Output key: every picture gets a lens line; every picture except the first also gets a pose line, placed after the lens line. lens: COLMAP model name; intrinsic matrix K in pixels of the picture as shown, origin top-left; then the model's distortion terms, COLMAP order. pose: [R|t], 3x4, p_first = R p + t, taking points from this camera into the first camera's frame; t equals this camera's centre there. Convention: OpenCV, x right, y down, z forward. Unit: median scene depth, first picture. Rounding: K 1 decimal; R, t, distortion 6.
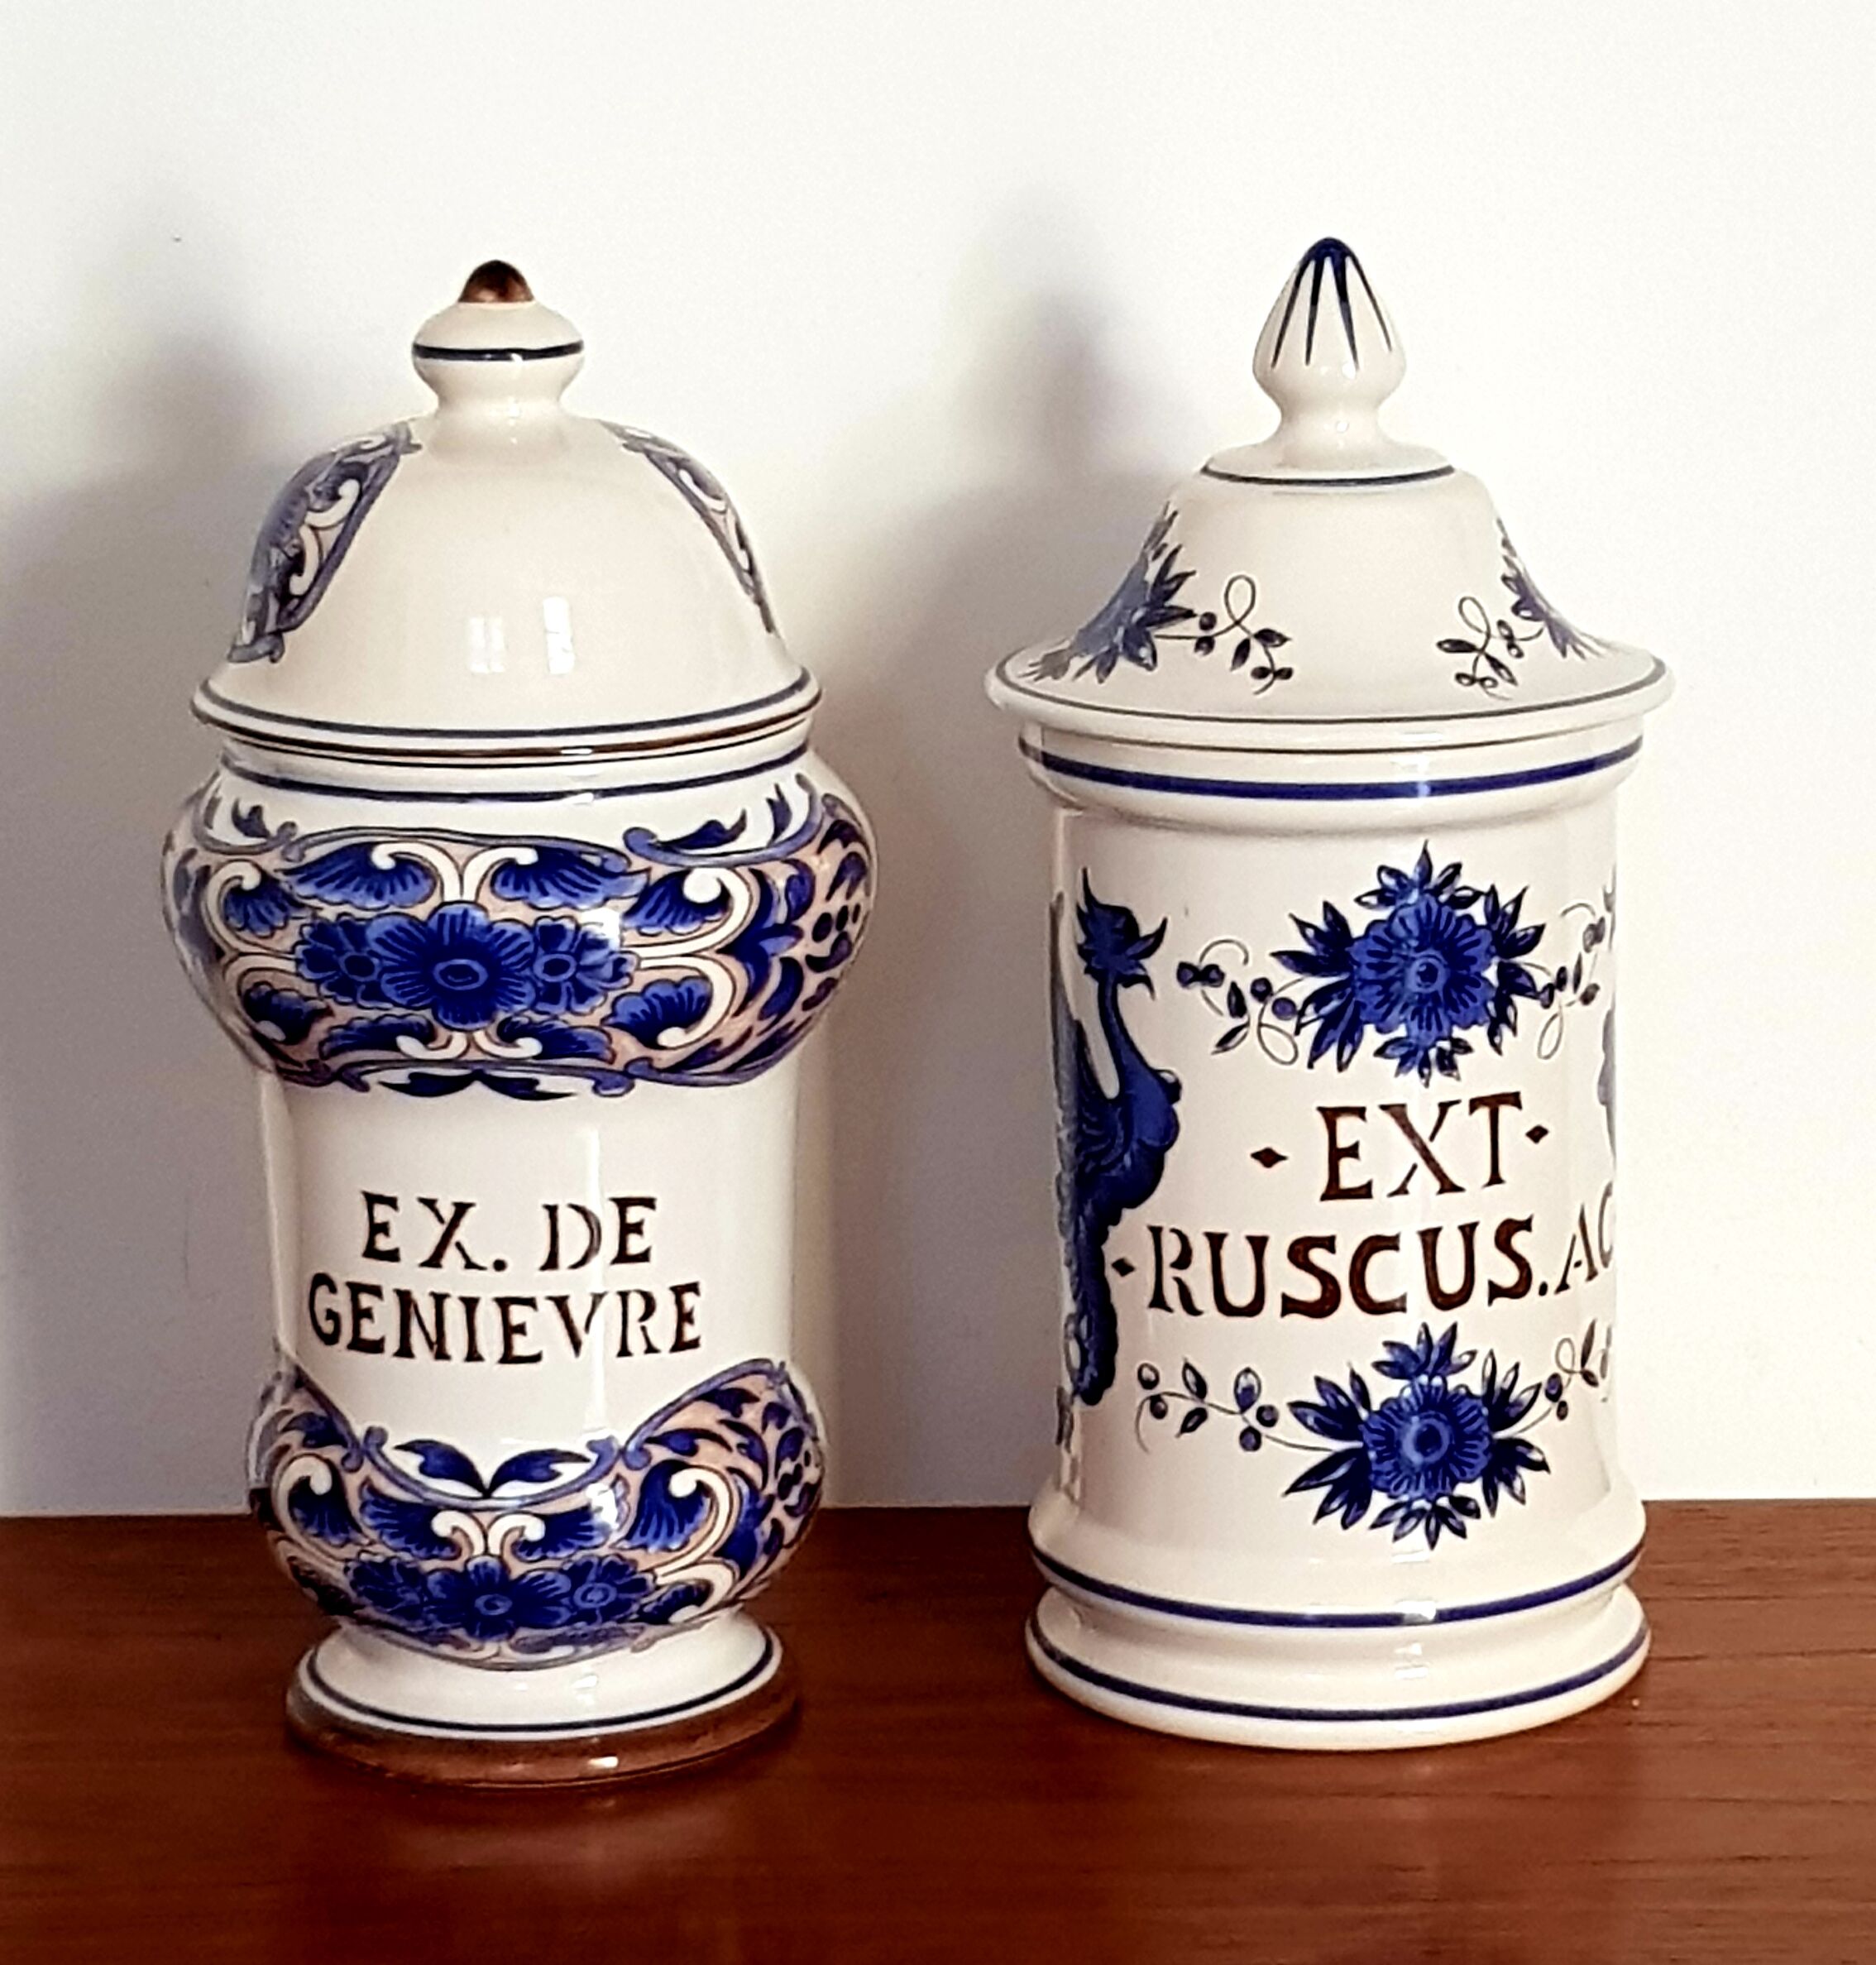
lens RADIAL K [[6590.9, 0, 1127.4], [0, 6590.9, 1032.6], [0, 0, 1]] dist [0.106752, 0.000000]
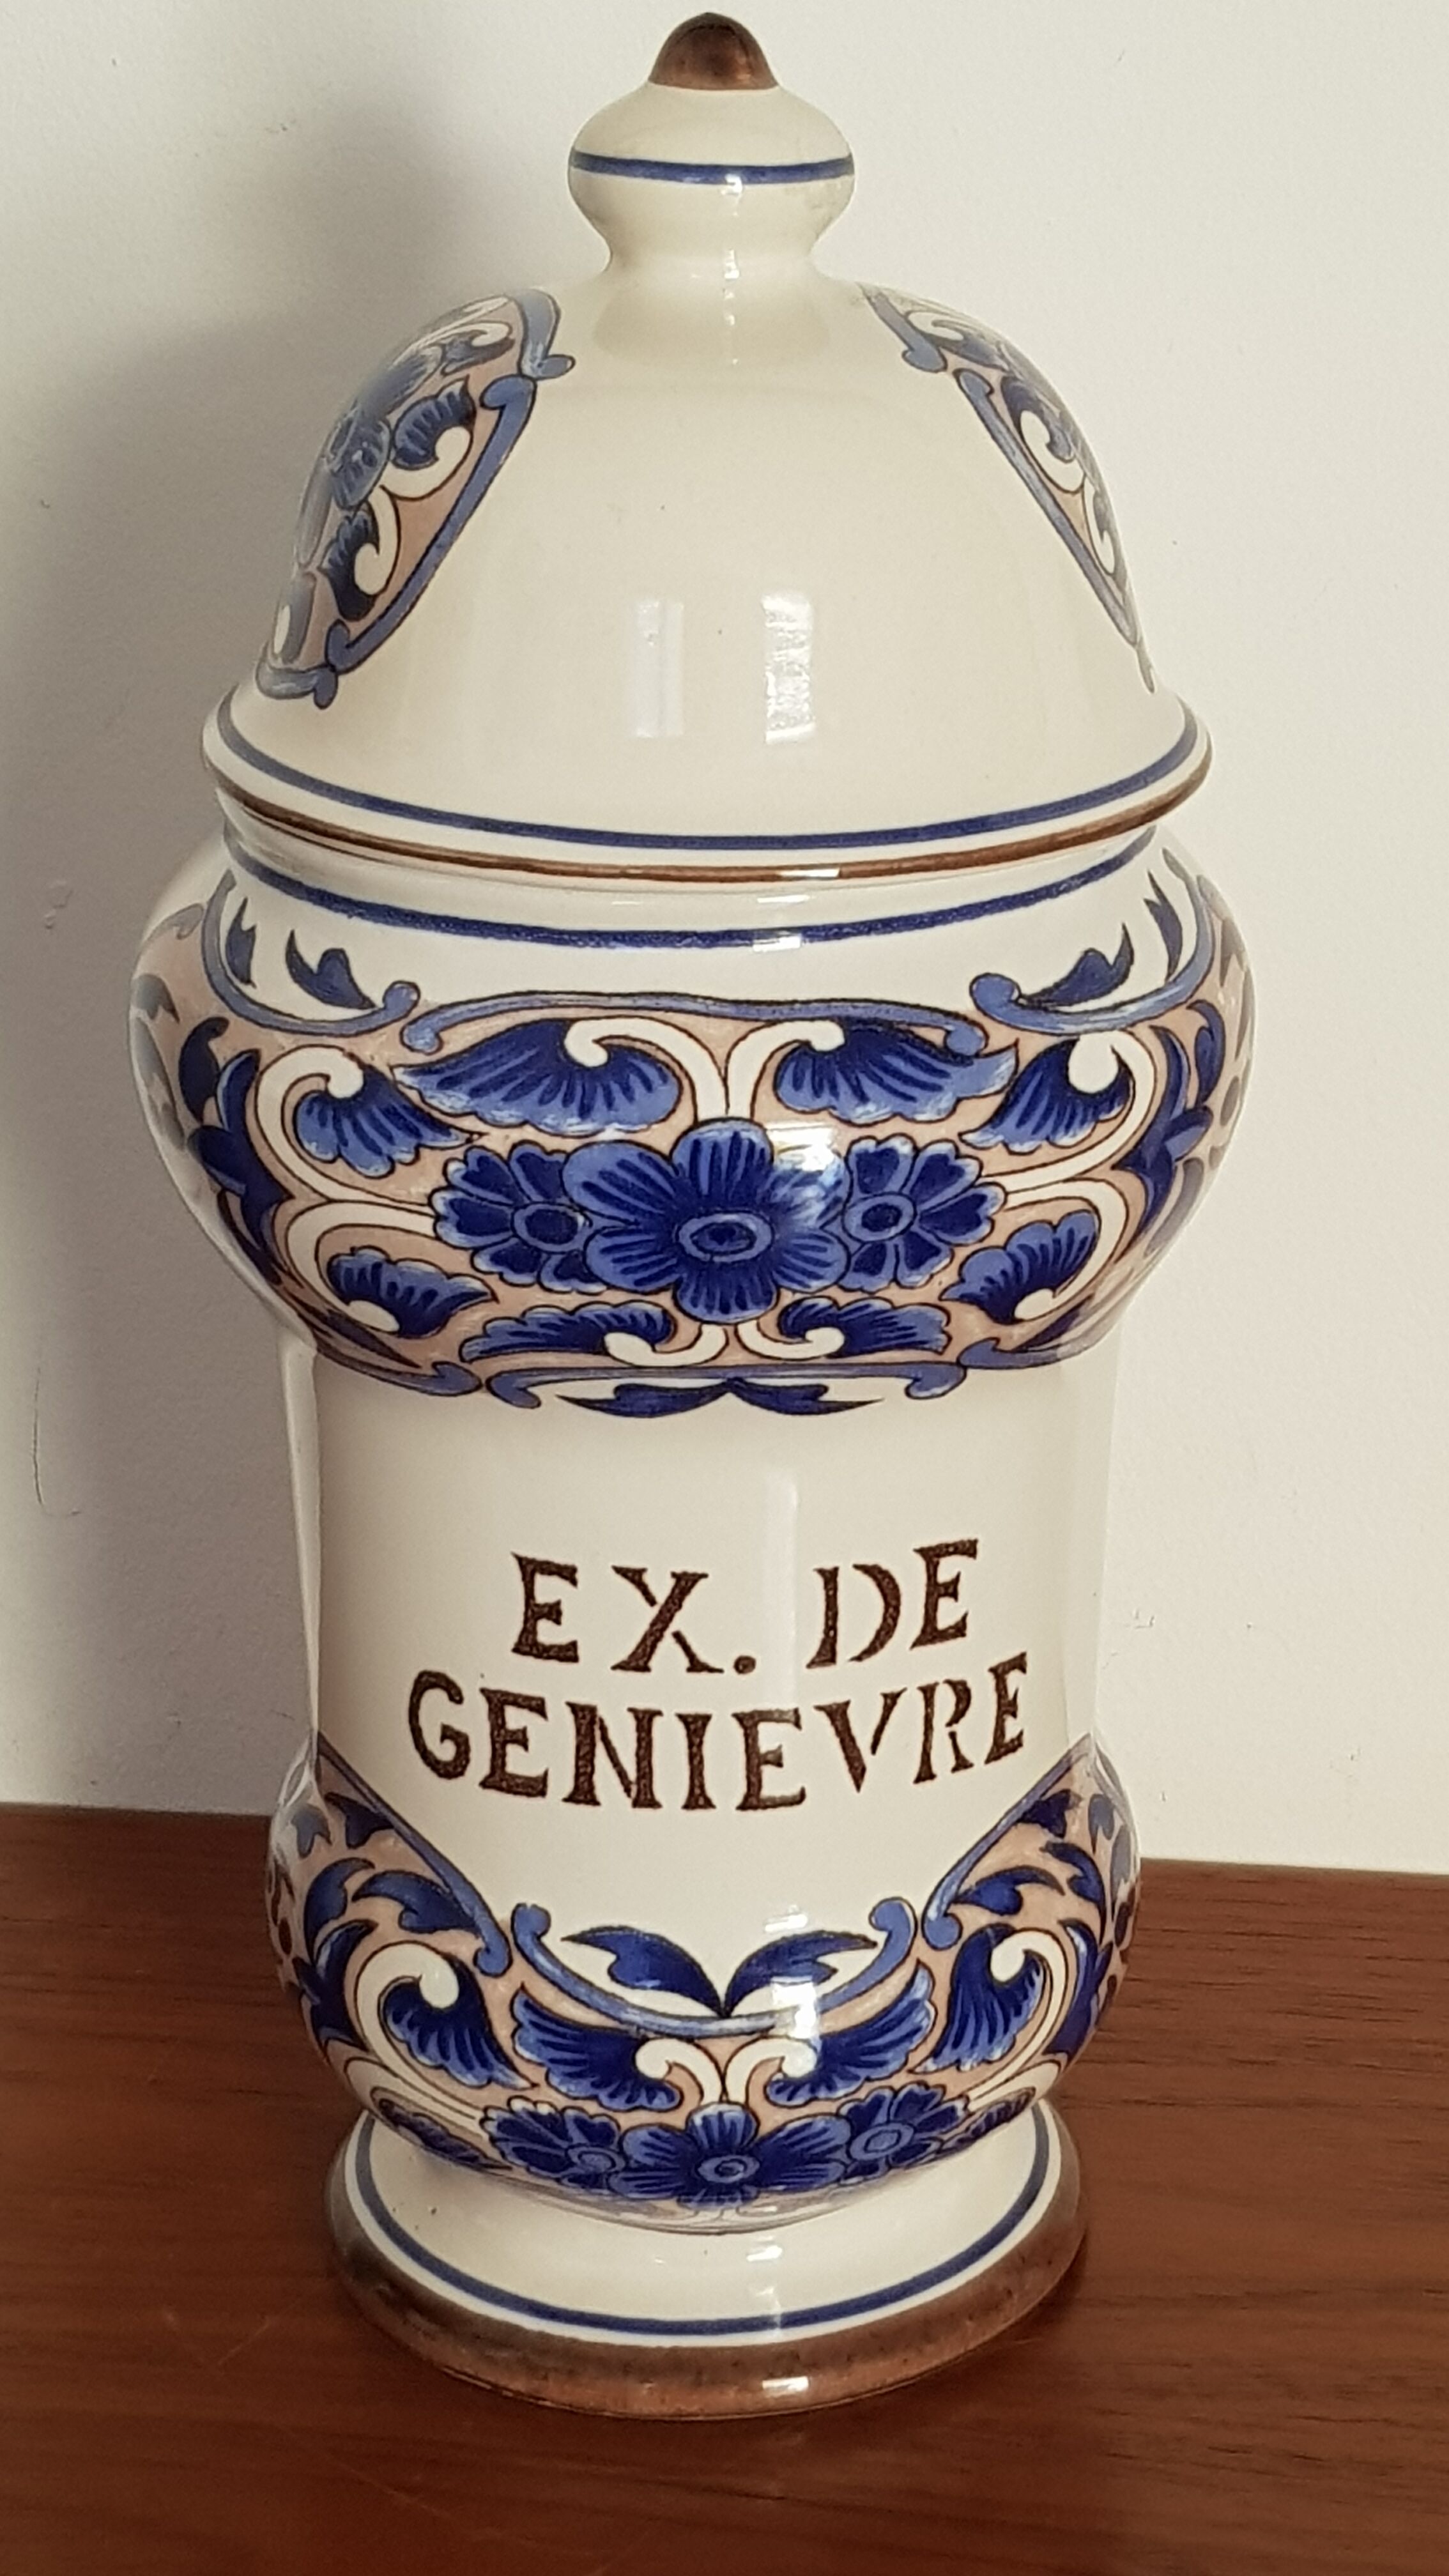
lens RADIAL K [[5008.9, 0, 857.5], [0, 5008.9, 1299.3], [0, 0, 1]] dist [0.125810, 0.000000]
pose [[0.987862, -0.047457, 0.147910, -0.151531], [0.027180, 0.990307, 0.136211, -0.062746], [-0.152941, -0.130537, 0.979576, 0.531386]]
